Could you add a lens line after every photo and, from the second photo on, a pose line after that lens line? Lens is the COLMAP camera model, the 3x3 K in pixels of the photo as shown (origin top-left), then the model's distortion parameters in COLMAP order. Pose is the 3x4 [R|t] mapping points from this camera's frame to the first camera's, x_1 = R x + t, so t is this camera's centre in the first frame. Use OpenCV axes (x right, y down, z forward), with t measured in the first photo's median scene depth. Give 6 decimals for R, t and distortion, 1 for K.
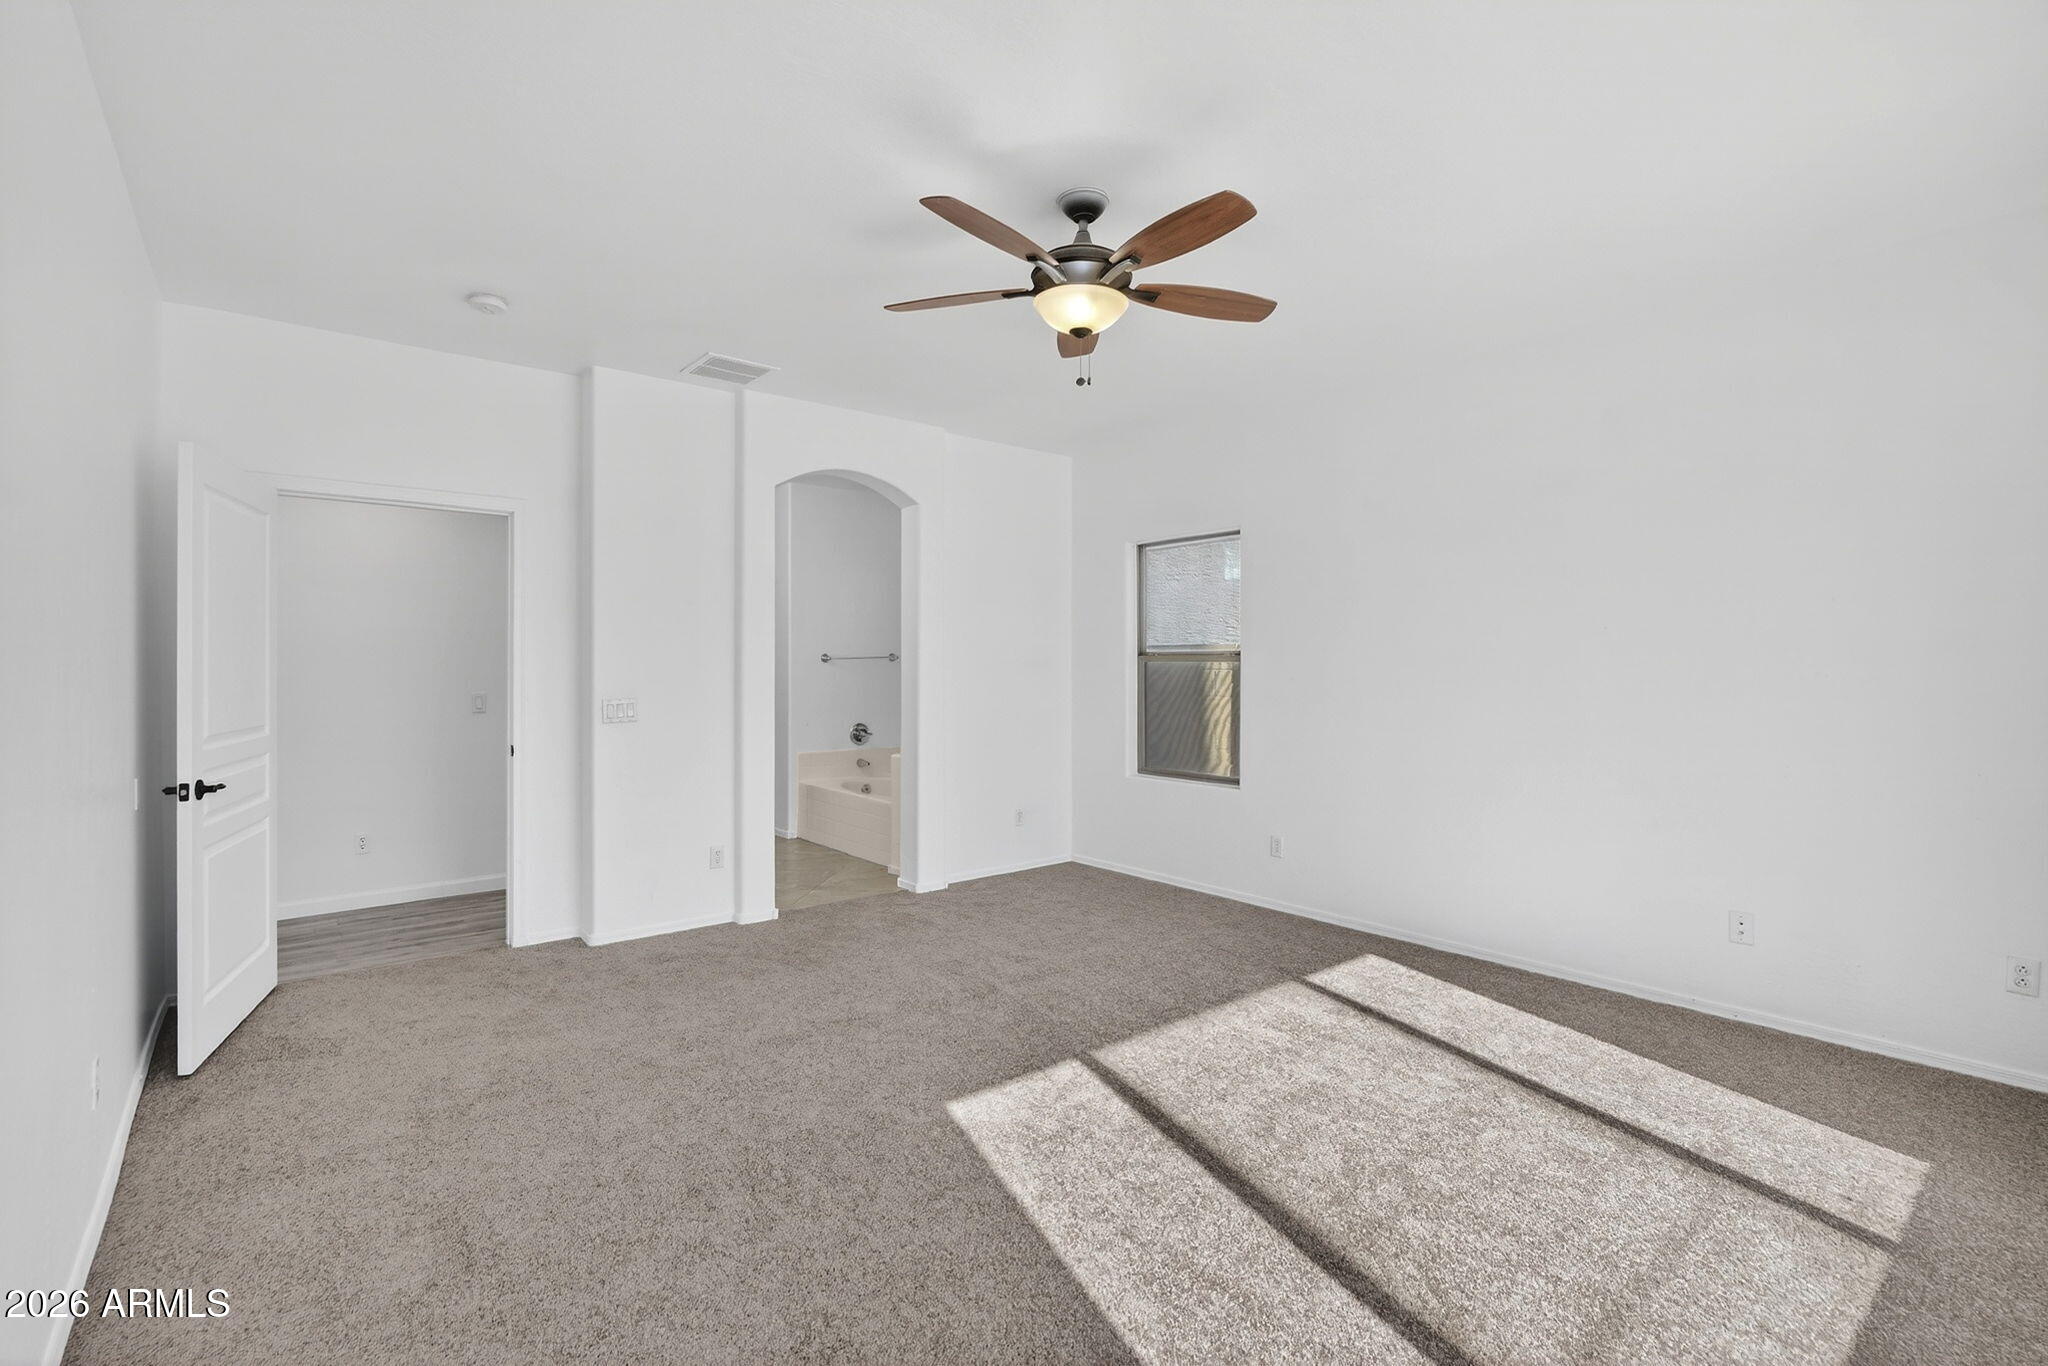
lens RADIAL K [[922.8, 0, 1029.4], [0, 922.8, 670.3], [0, 0, 1]] dist [-0.026758, 0.009534]
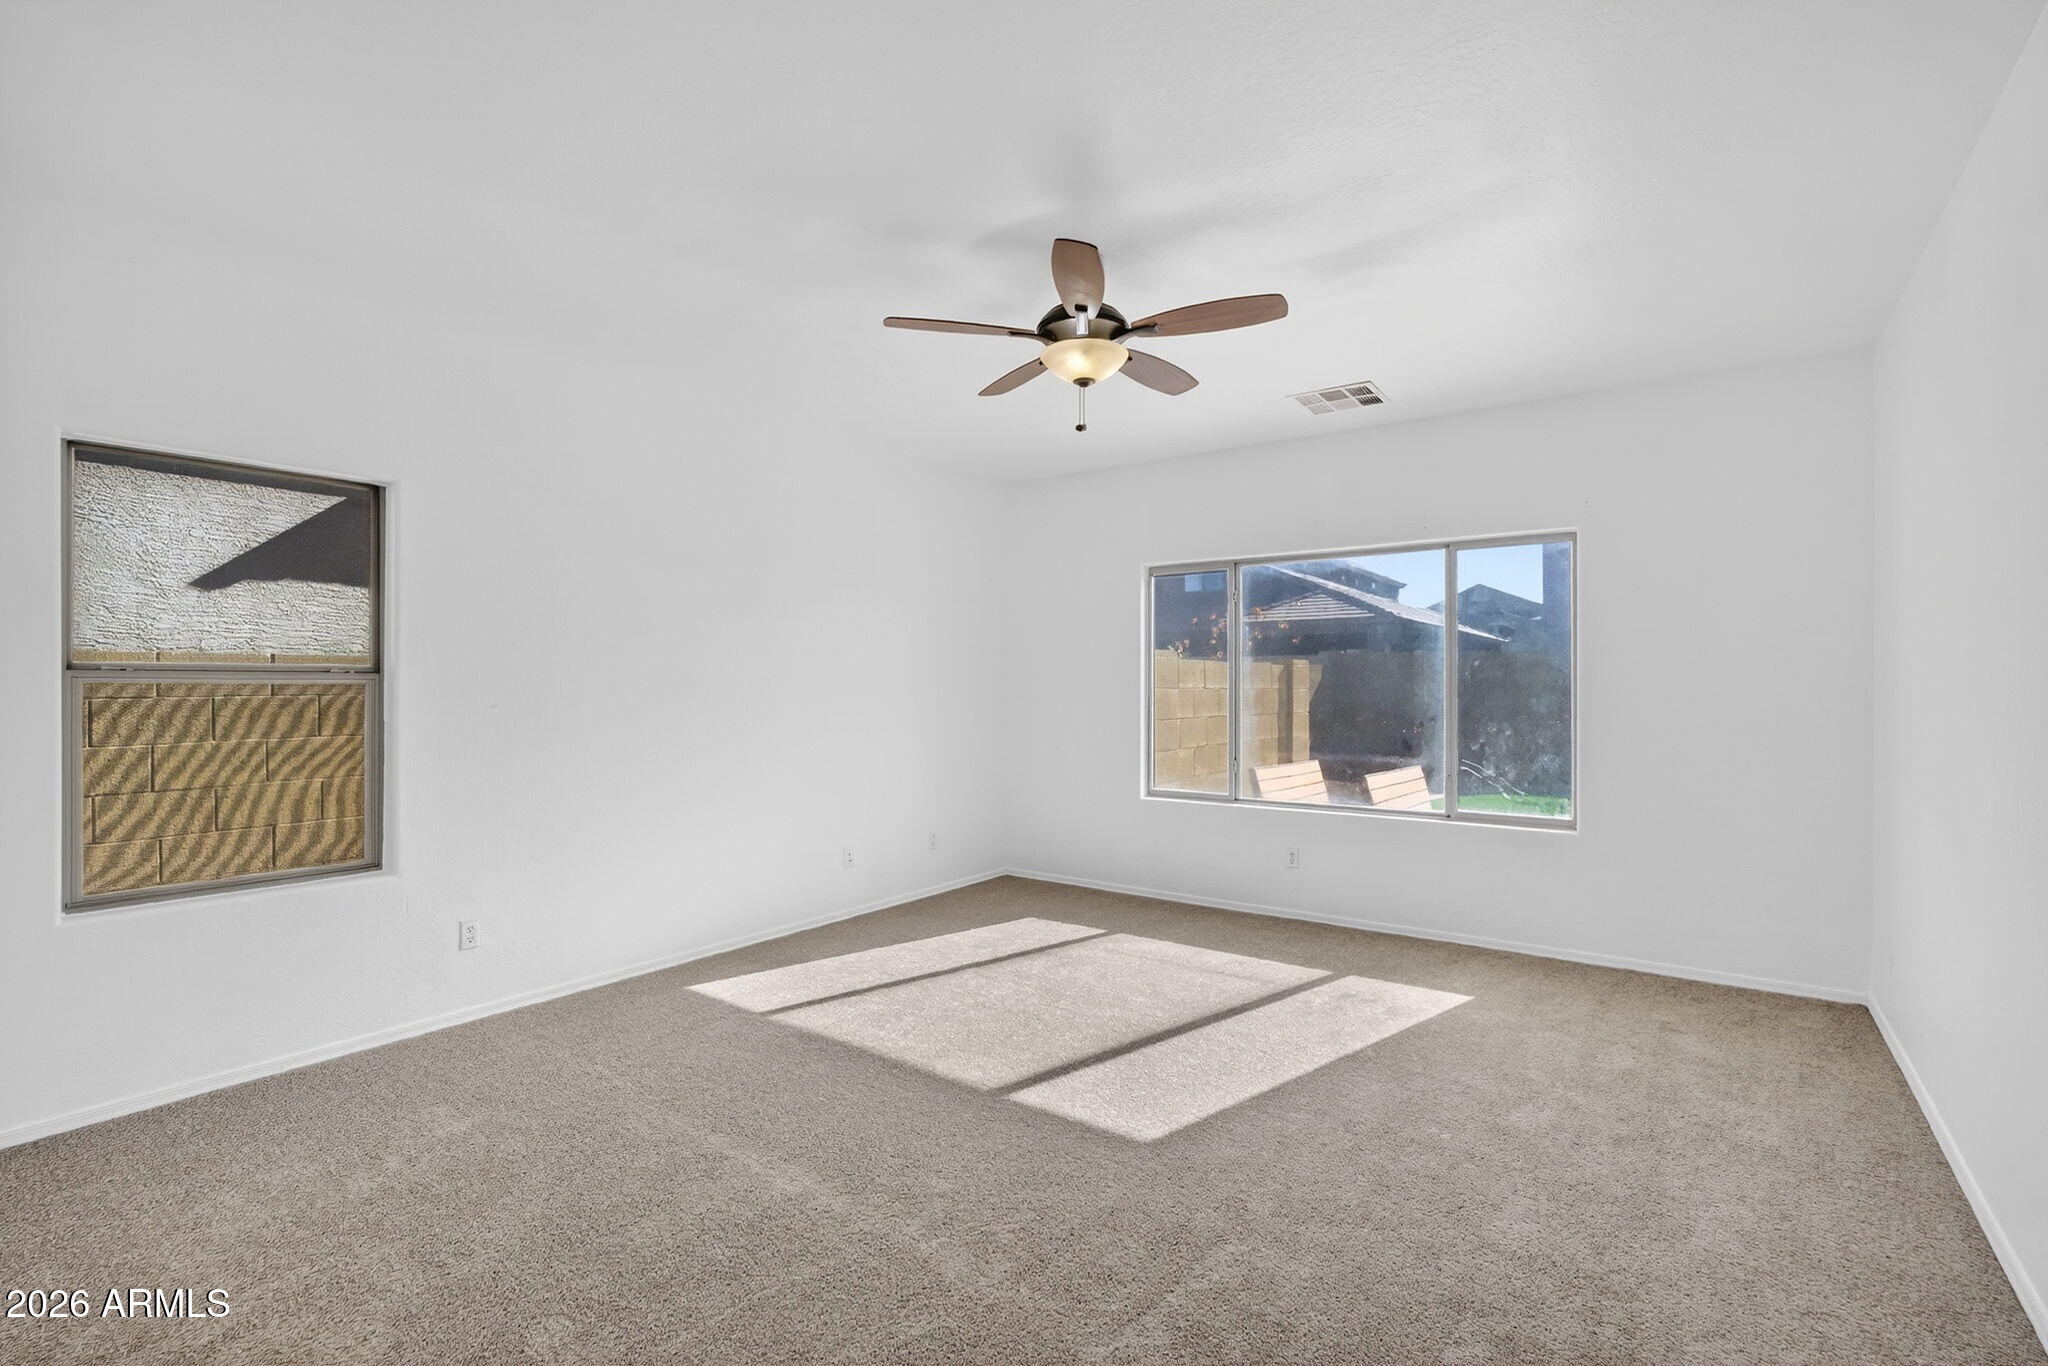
lens RADIAL K [[921.5, 0, 1014.4], [0, 921.5, 700.5], [0, 0, 1]] dist [-0.012360, 0.001118]
pose [[-0.245088, -0.009078, 0.969458, -0.801492], [0.005816, 0.999924, 0.010833, -0.003671], [-0.969483, 0.008293, -0.245016, 1.098992]]
